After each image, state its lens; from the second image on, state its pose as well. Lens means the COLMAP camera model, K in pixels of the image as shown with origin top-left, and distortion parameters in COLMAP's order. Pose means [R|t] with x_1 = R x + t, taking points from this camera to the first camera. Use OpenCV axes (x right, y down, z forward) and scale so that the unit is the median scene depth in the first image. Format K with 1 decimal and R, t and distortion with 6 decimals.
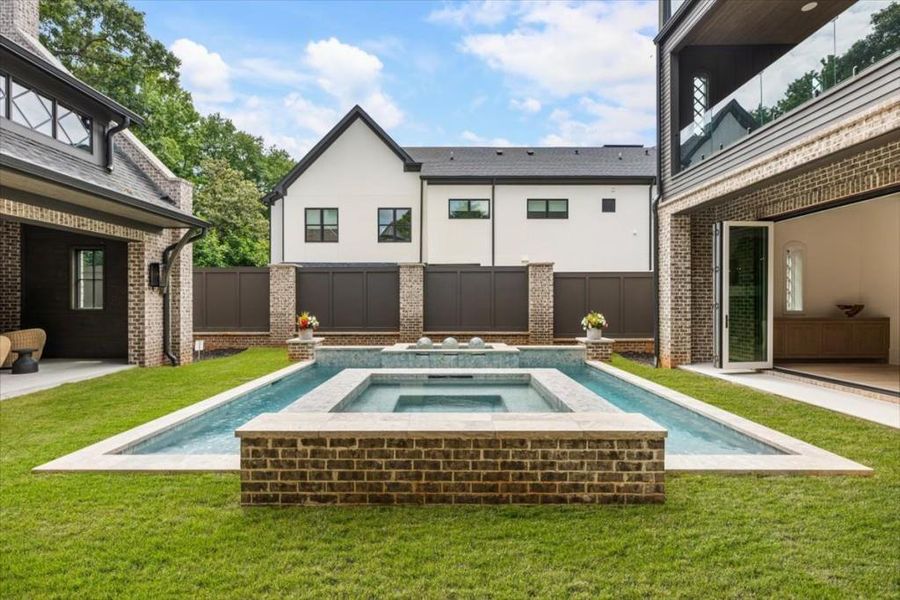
lens RADIAL K [[436.2, 0, 445.8], [0, 436.2, 304.0], [0, 0, 1]] dist [0.002171, -0.000083]
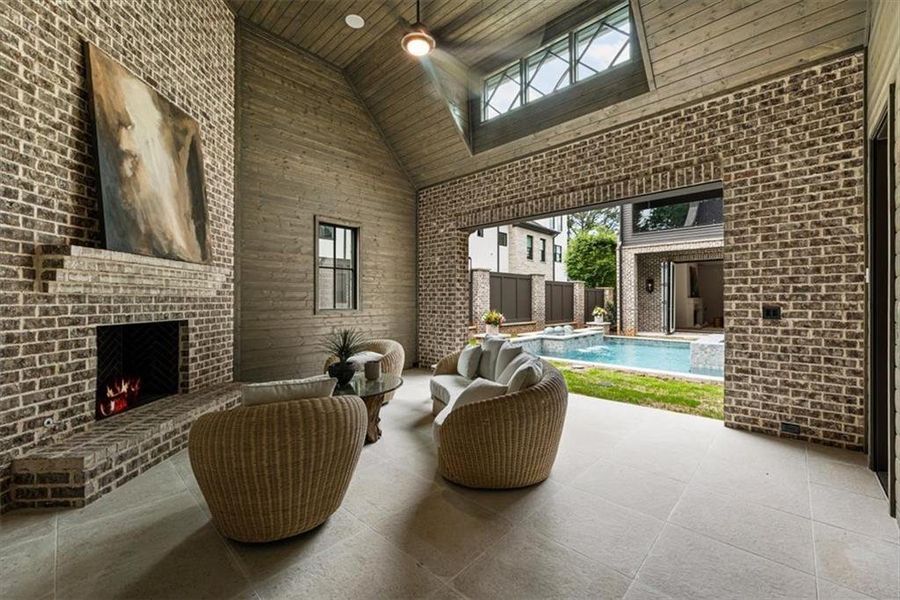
lens RADIAL K [[375.8, 0, 449.3], [0, 375.8, 299.4], [0, 0, 1]] dist [-0.001509, -0.000197]
pose [[0.687919, 0.000739, 0.725787, -1.061142], [0.005273, 0.999968, -0.006017, -0.001738], [-0.725768, 0.007966, 0.687893, 0.428476]]
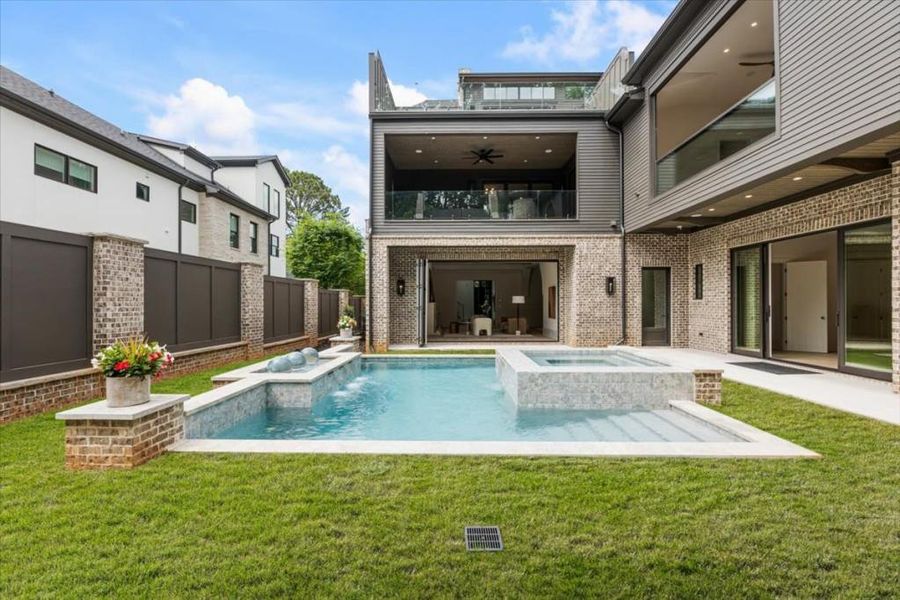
lens RADIAL K [[375.8, 0, 446.5], [0, 375.8, 300.9], [0, 0, 1]] dist [-0.001509, -0.000197]
pose [[0.027622, 0.007385, 0.999591, -0.645742], [0.007136, 0.999946, -0.007585, -0.007208], [-0.999593, 0.007343, 0.027568, 0.694622]]
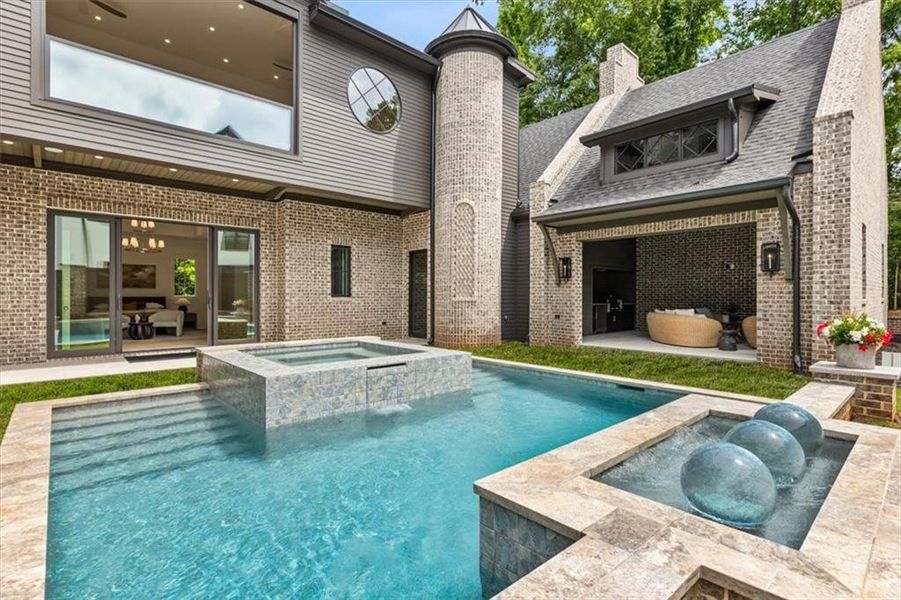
lens RADIAL K [[436.7, 0, 453.8], [0, 436.7, 296.2], [0, 0, 1]] dist [0.002171, -0.000083]
pose [[-0.733306, -0.000558, -0.679899, 0.301656], [-0.004229, 0.999984, 0.003740, 0.006110], [0.679886, 0.005618, -0.733297, 1.042412]]
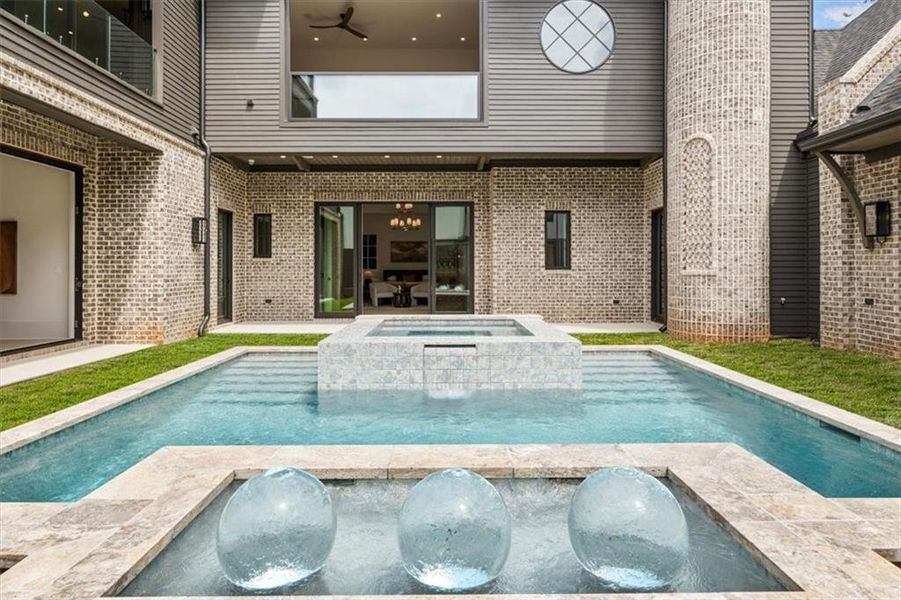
lens RADIAL K [[508.9, 0, 456.5], [0, 508.9, 264.2], [0, 0, 1]] dist [-0.005218, 0.000076]
pose [[-0.999771, 0.001912, -0.021318, 0.012684], [0.002037, 0.999981, -0.005806, 0.007224], [0.021307, -0.005848, -0.999756, 1.151949]]
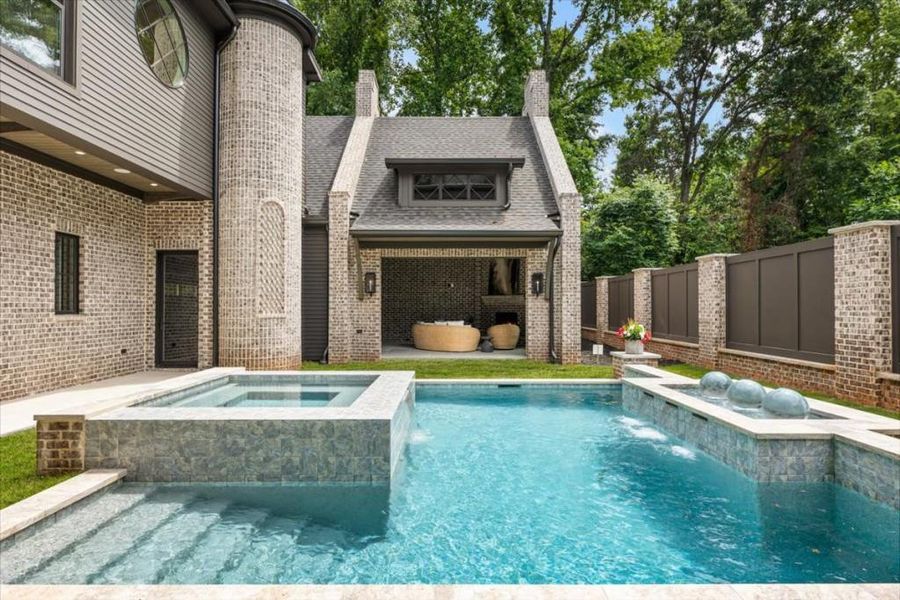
lens RADIAL K [[464.1, 0, 454.3], [0, 464.1, 303.0], [0, 0, 1]] dist [0.002456, 0.000015]
pose [[0.012722, -0.008385, -0.999884, 0.511684], [-0.004320, 0.999955, -0.008441, -0.001582], [0.999910, 0.004427, 0.012685, 0.658998]]
